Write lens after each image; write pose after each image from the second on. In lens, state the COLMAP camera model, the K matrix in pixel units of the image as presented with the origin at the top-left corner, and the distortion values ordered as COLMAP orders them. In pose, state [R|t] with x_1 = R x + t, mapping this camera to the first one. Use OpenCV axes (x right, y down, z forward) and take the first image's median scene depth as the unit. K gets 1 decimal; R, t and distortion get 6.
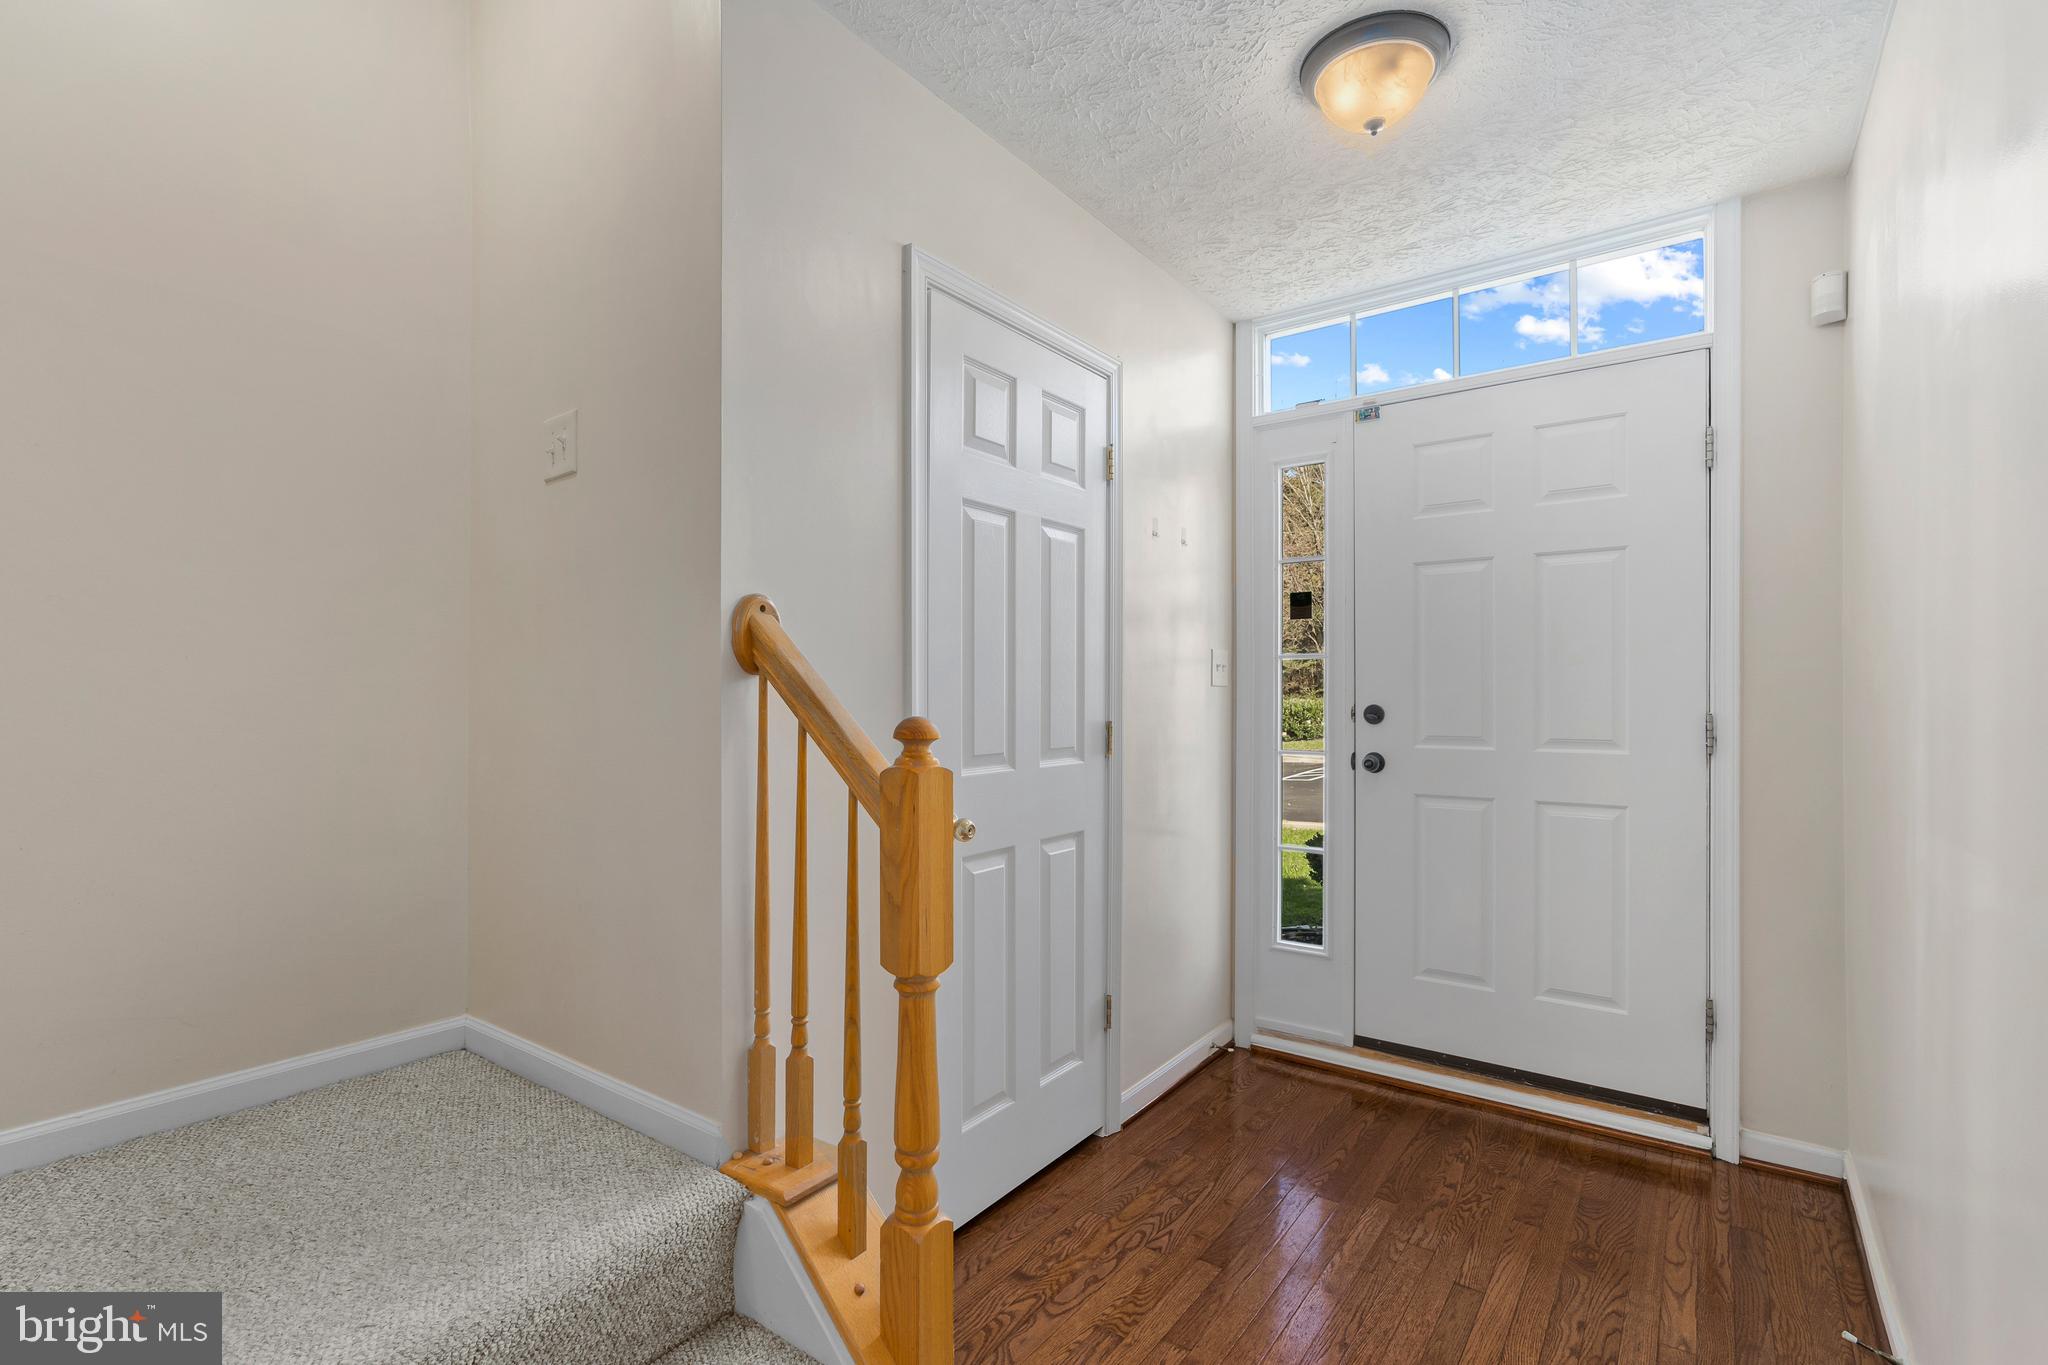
lens RADIAL K [[941.9, 0, 1019.2], [0, 941.9, 688.7], [0, 0, 1]] dist [-0.008918, 0.004034]
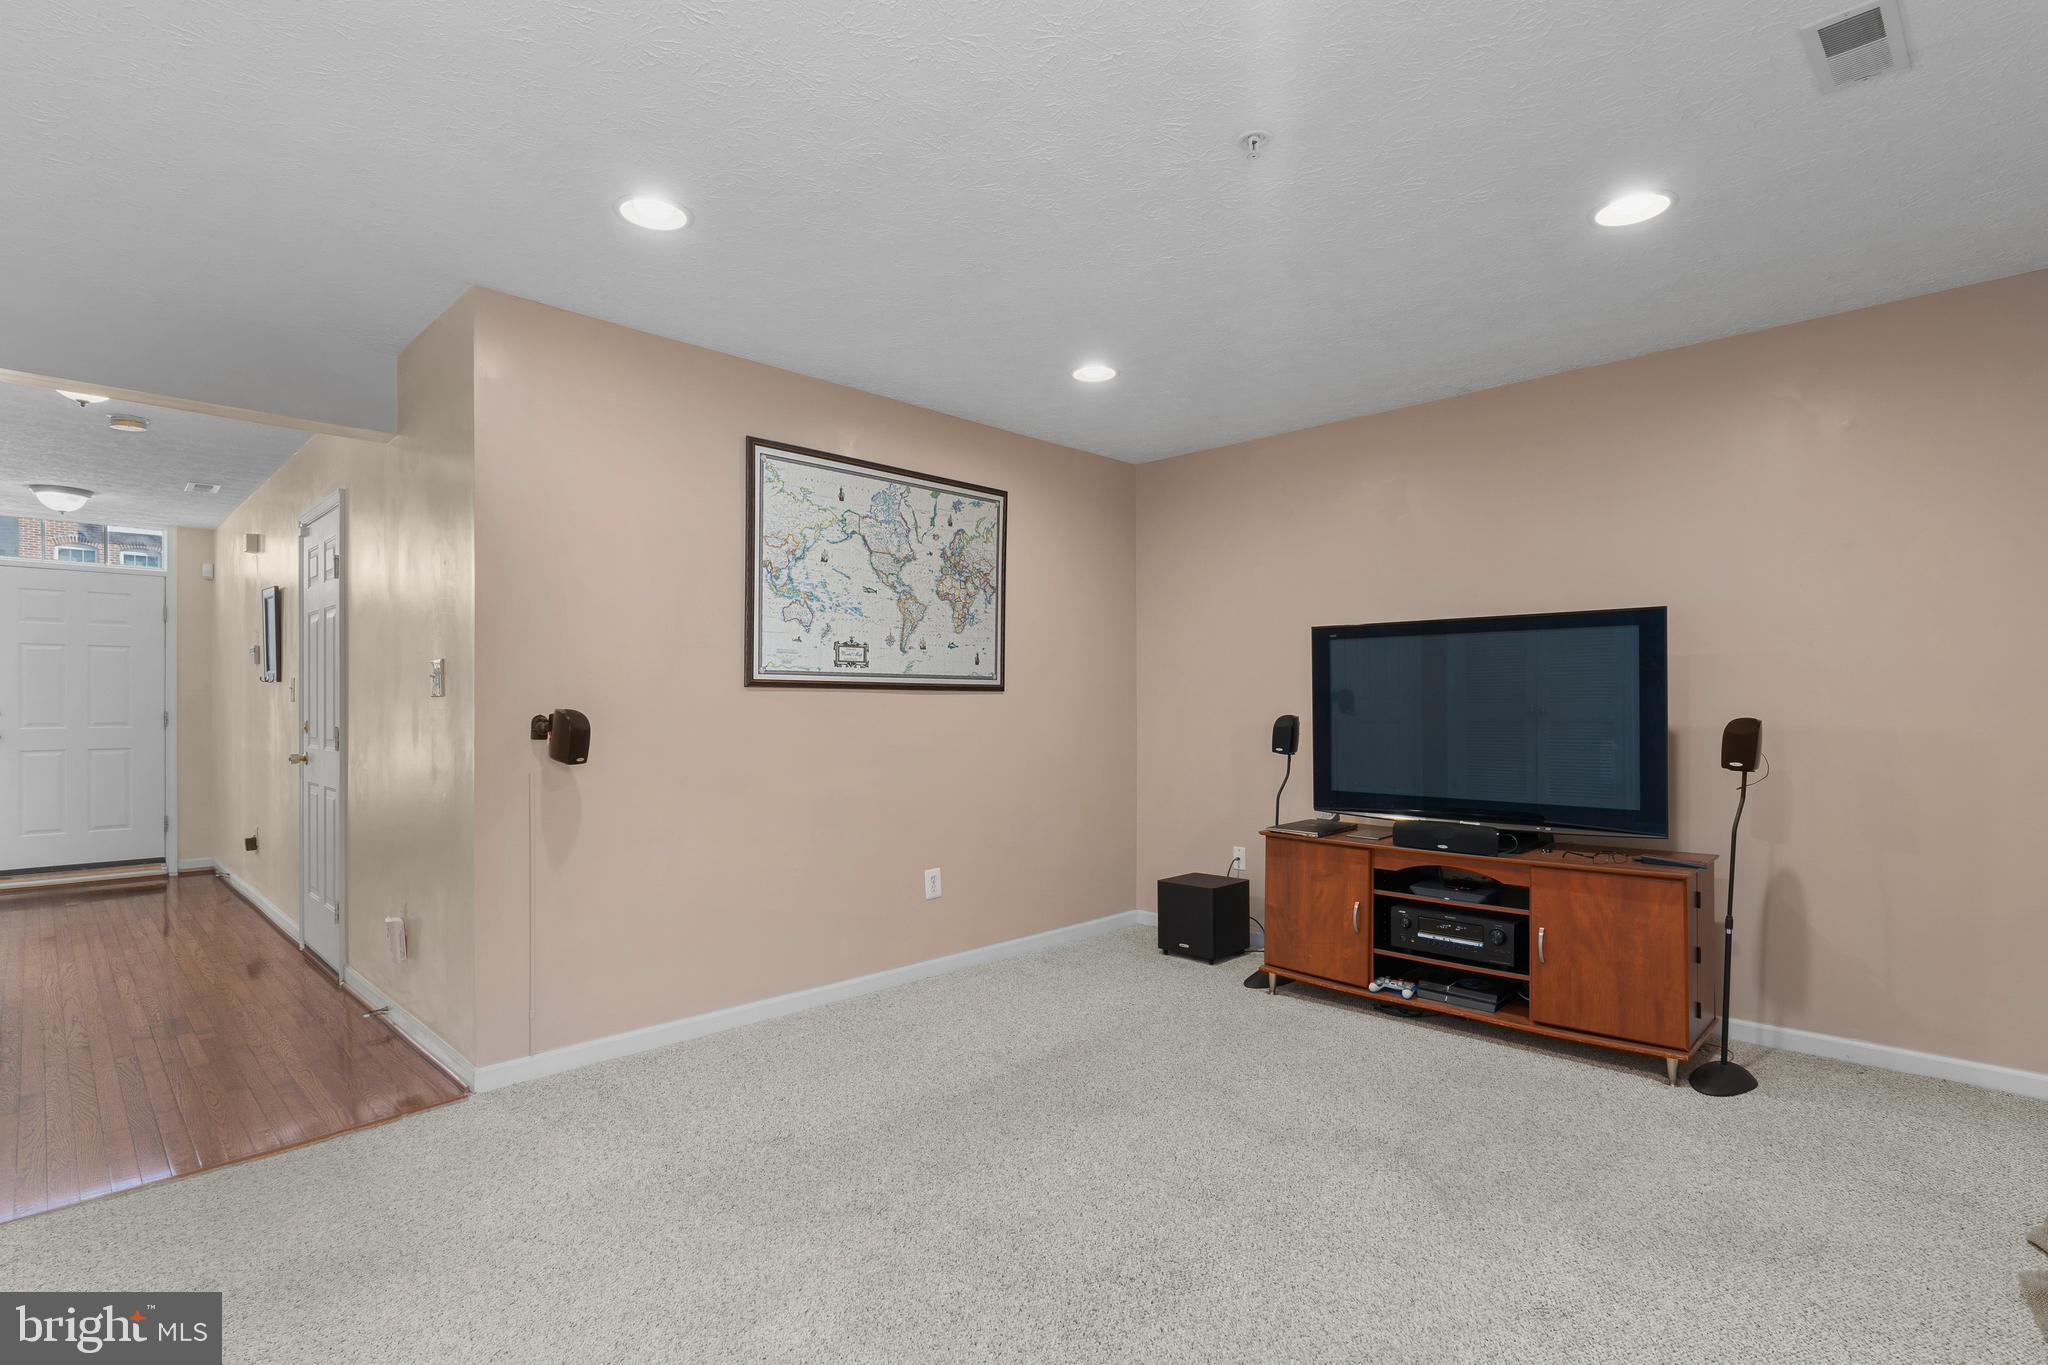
lens RADIAL K [[993.3, 0, 1007.4], [0, 993.3, 699.7], [0, 0, 1]] dist [-0.005043, 0.000373]
pose [[0.160712, -0.001267, 0.987001, -1.715993], [0.002244, 0.999997, 0.000918, -0.003670], [-0.986999, 0.002068, 0.160714, -1.883559]]
